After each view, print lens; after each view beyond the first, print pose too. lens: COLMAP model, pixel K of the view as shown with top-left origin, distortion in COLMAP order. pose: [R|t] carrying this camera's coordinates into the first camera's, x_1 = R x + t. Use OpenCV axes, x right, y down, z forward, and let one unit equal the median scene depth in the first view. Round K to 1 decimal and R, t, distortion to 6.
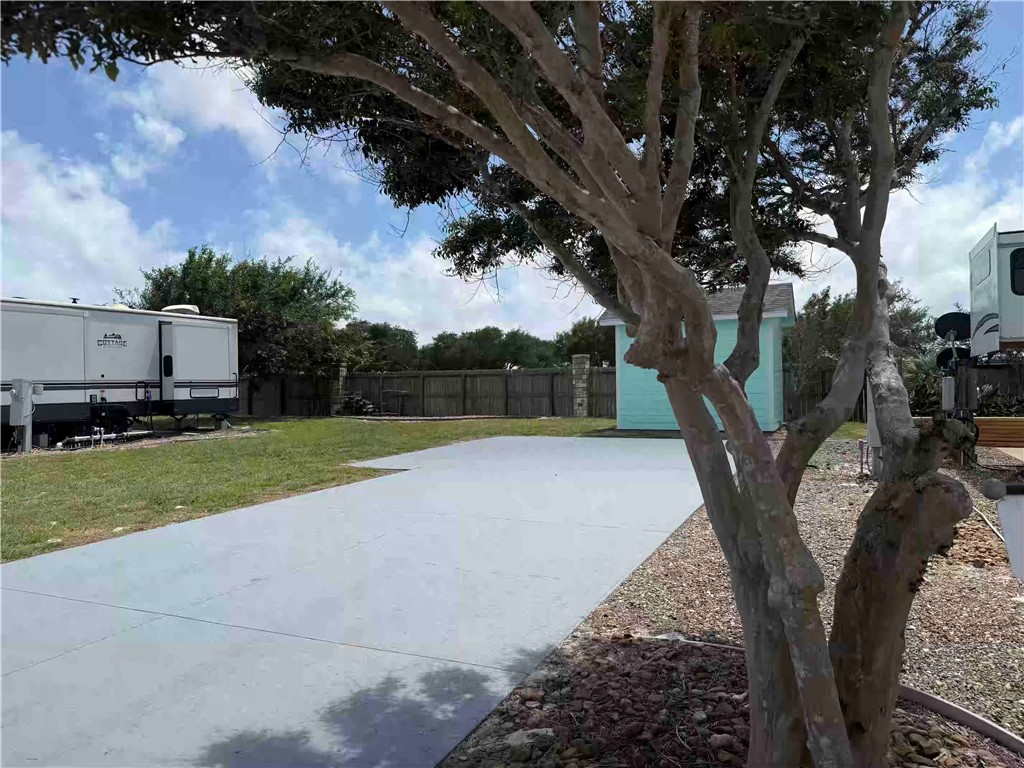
lens RADIAL K [[706.4, 0, 522.6], [0, 706.4, 383.7], [0, 0, 1]] dist [0.010076, -0.000106]
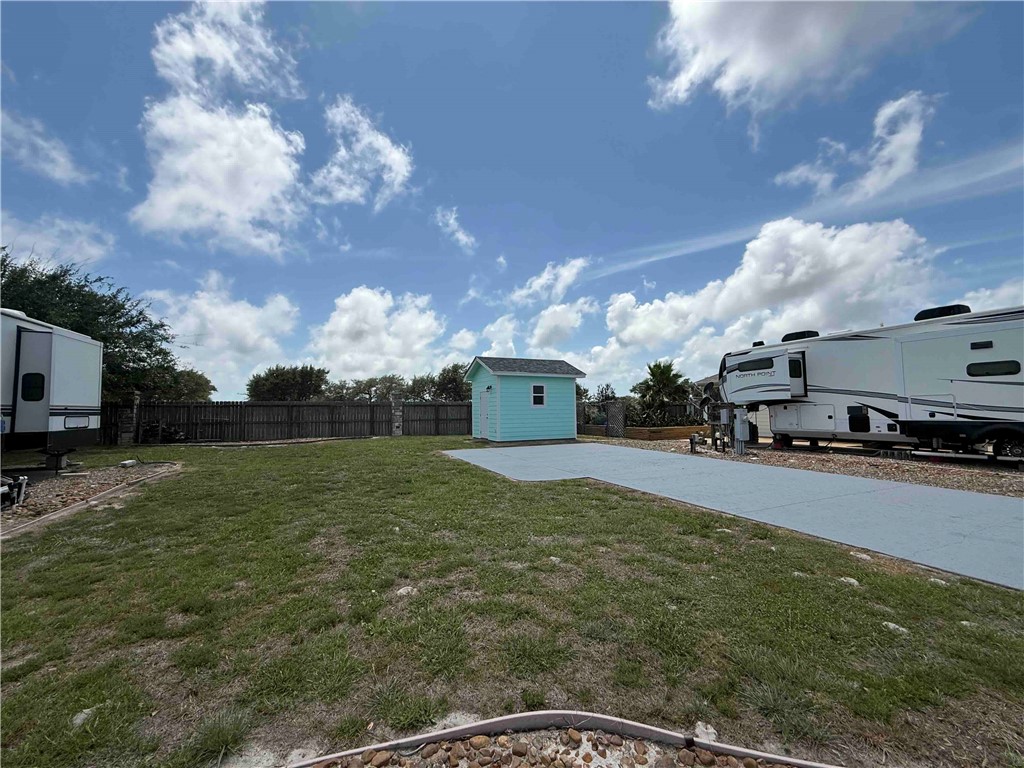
lens RADIAL K [[404.5, 0, 501.8], [0, 404.5, 385.1], [0, 0, 1]] dist [-0.000028, 0.000415]
pose [[0.687577, 0.053034, 0.724172, -0.411166], [-0.001762, 0.997448, -0.071374, 0.002494], [-0.726109, 0.047800, 0.685916, 0.296094]]
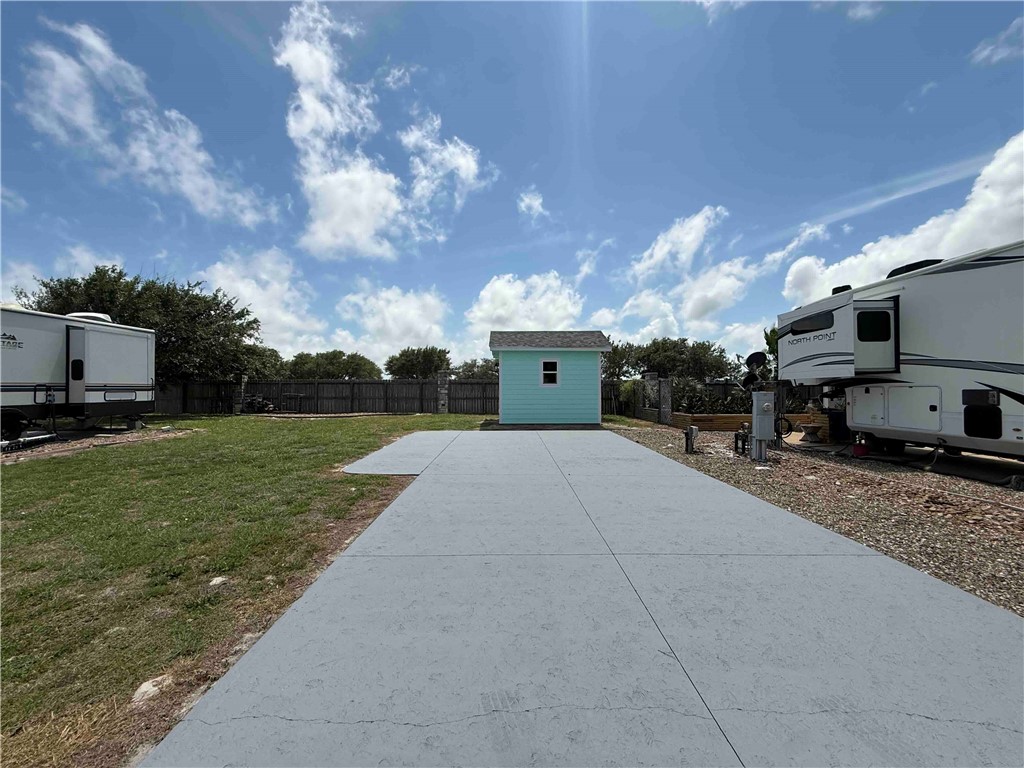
lens RADIAL K [[404.5, 0, 505.9], [0, 404.5, 382.8], [0, 0, 1]] dist [-0.000028, 0.000415]
pose [[0.920521, 0.018932, 0.390233, -0.138330], [-0.013392, 0.999767, -0.016914, -0.004025], [-0.390463, 0.010343, 0.920561, 0.191933]]
